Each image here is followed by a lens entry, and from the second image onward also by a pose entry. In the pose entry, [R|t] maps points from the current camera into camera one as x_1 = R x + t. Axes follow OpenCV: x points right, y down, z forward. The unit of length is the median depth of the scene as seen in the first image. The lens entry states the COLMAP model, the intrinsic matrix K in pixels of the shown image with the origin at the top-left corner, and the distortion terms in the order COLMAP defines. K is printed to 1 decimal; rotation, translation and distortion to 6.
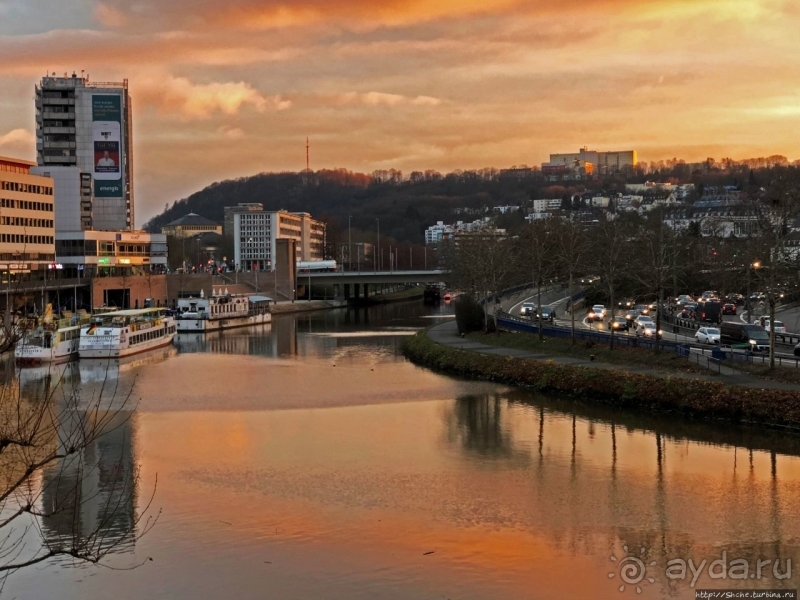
lens RADIAL K [[1444.3, 0, 395.5], [0, 1444.3, 299.2], [0, 0, 1]] dist [-0.010380, 0.000000]
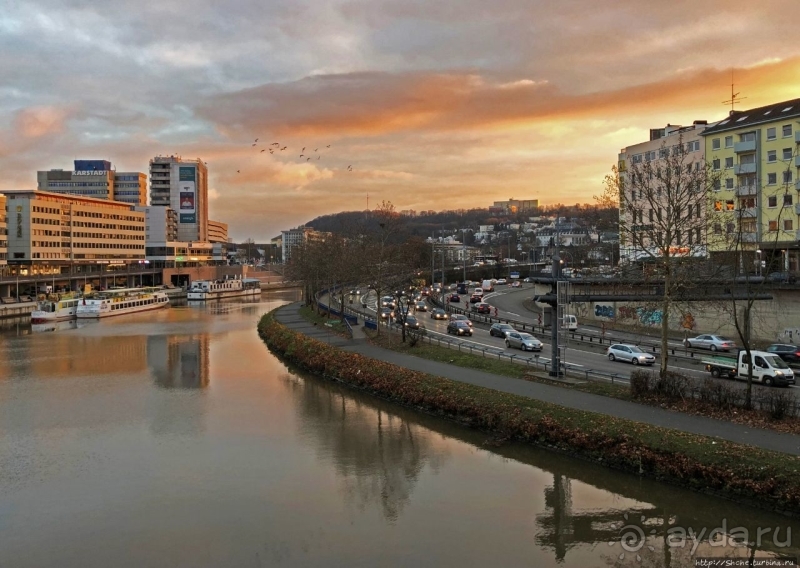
lens RADIAL K [[725.9, 0, 401.1], [0, 725.9, 282.4], [0, 0, 1]] dist [-0.009073, 0.000000]
pose [[0.998337, 0.004269, -0.057484, 0.120381], [-0.003771, 0.999954, 0.008769, -0.005461], [0.057519, -0.008538, 0.998308, 0.107541]]
